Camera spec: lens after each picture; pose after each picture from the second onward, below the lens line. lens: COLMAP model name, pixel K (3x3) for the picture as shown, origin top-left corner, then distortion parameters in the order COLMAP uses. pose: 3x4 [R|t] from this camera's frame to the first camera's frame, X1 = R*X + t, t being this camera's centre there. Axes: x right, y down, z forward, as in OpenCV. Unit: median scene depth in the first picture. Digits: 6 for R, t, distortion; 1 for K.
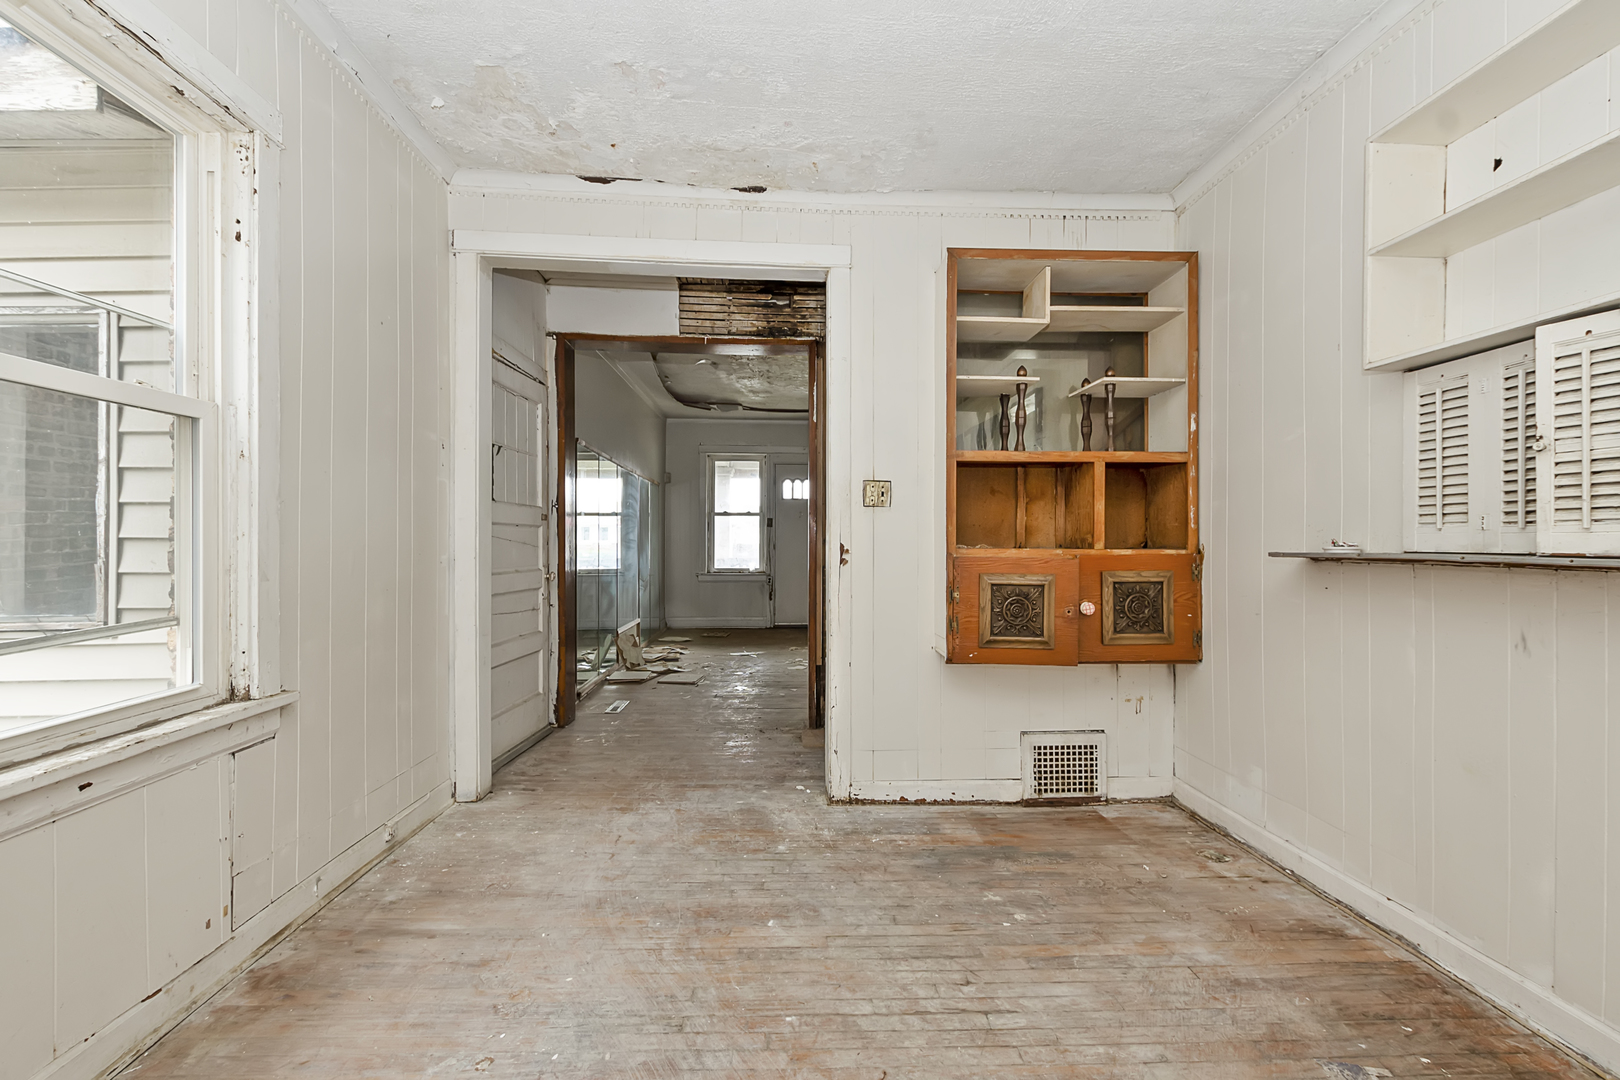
lens RADIAL K [[720.0, 0, 805.1], [0, 720.0, 542.2], [0, 0, 1]] dist [0.005621, -0.002002]
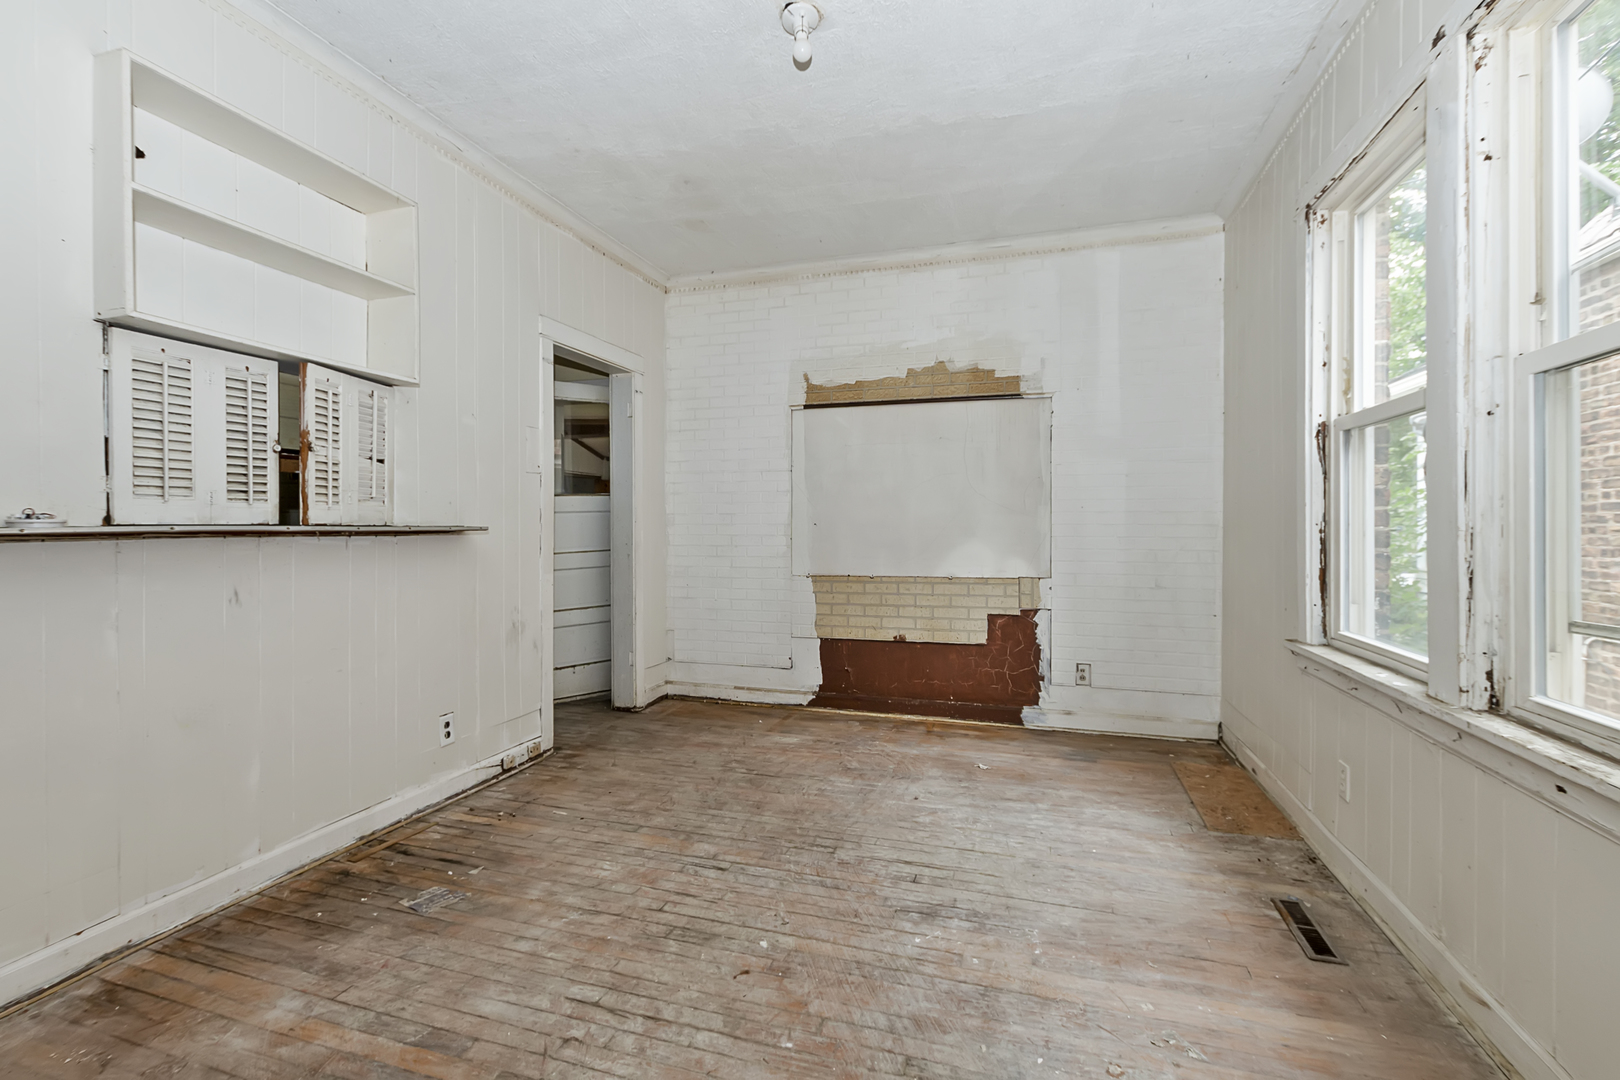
lens RADIAL K [[720.0, 0, 807.0], [0, 720.0, 525.2], [0, 0, 1]] dist [0.005621, -0.002002]
pose [[-0.942927, -0.007477, 0.332916, -0.307084], [-0.006885, 0.999972, 0.002958, 0.005851], [-0.332929, 0.000497, -0.942952, 1.667203]]
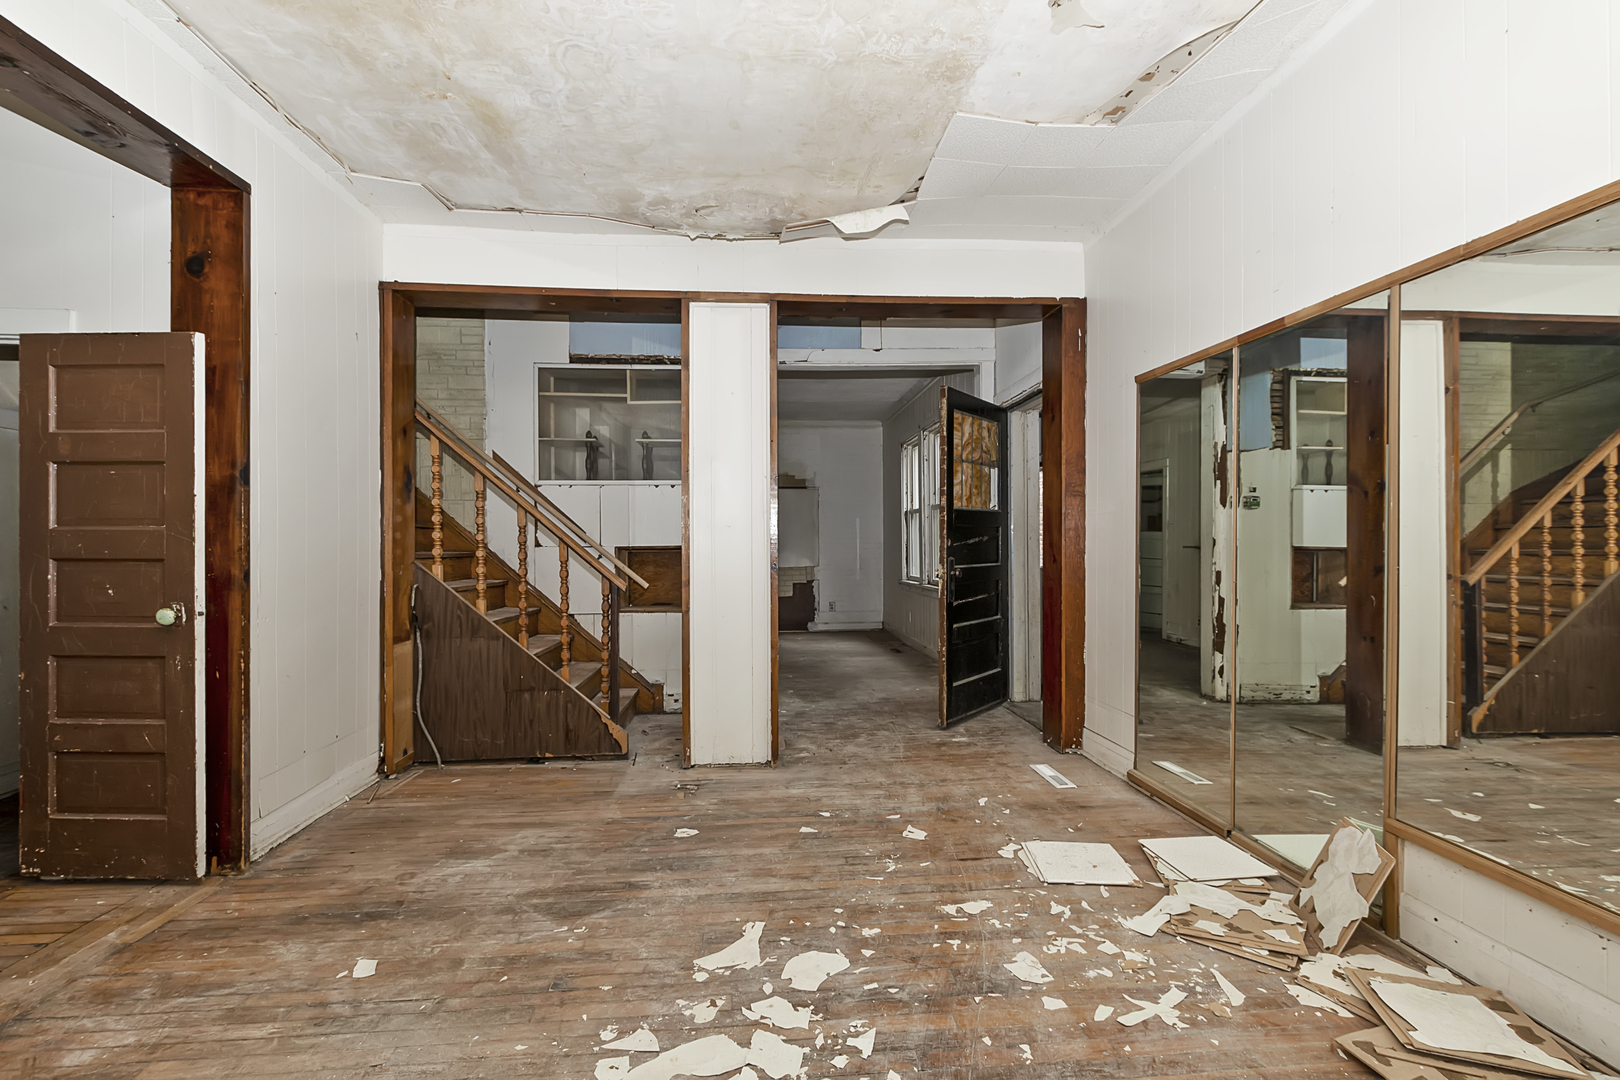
lens RADIAL K [[720.0, 0, 808.6], [0, 720.0, 548.1], [0, 0, 1]] dist [0.005621, -0.002002]
pose [[-0.999107, 0.000007, -0.042245, -0.003873], [-0.000242, 0.999983, 0.005898, 0.007993], [0.042244, 0.005902, -0.999090, 4.308929]]
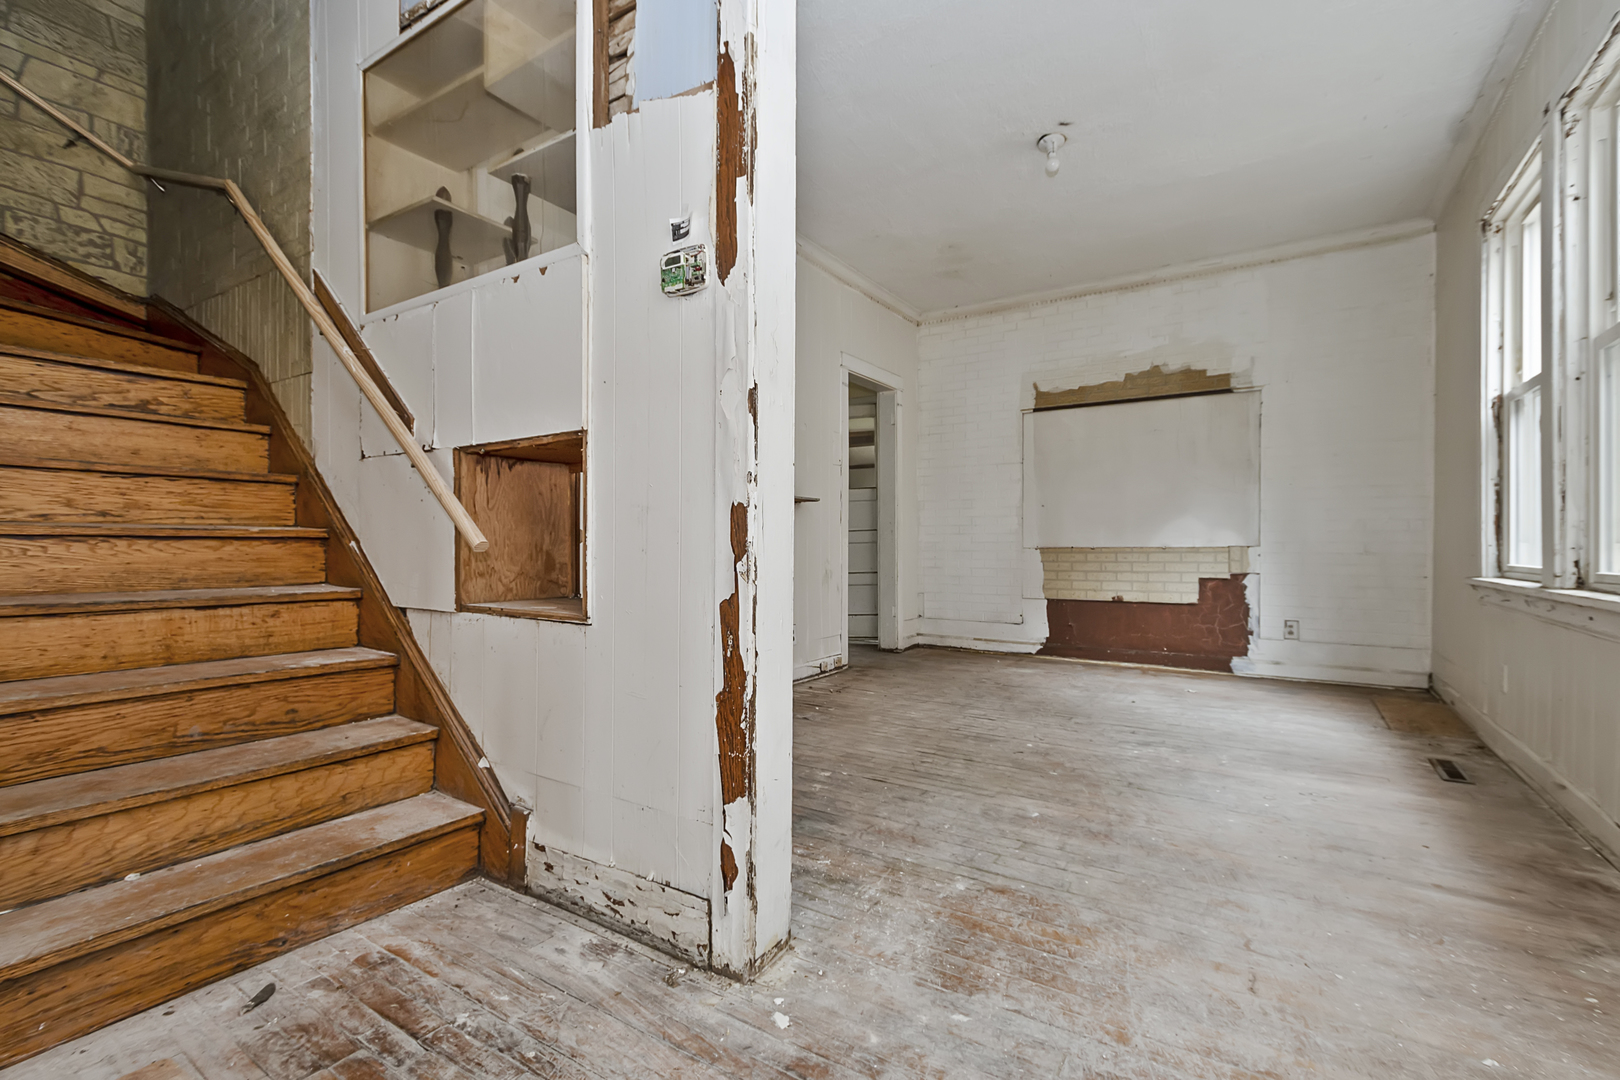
lens RADIAL K [[720.0, 0, 800.9], [0, 720.0, 547.8], [0, 0, 1]] dist [0.005621, -0.002002]
pose [[-0.815736, -0.010483, 0.578329, -0.422860], [-0.005083, 0.999927, 0.010956, 0.145464], [-0.578402, 0.005997, -0.815730, 2.326944]]
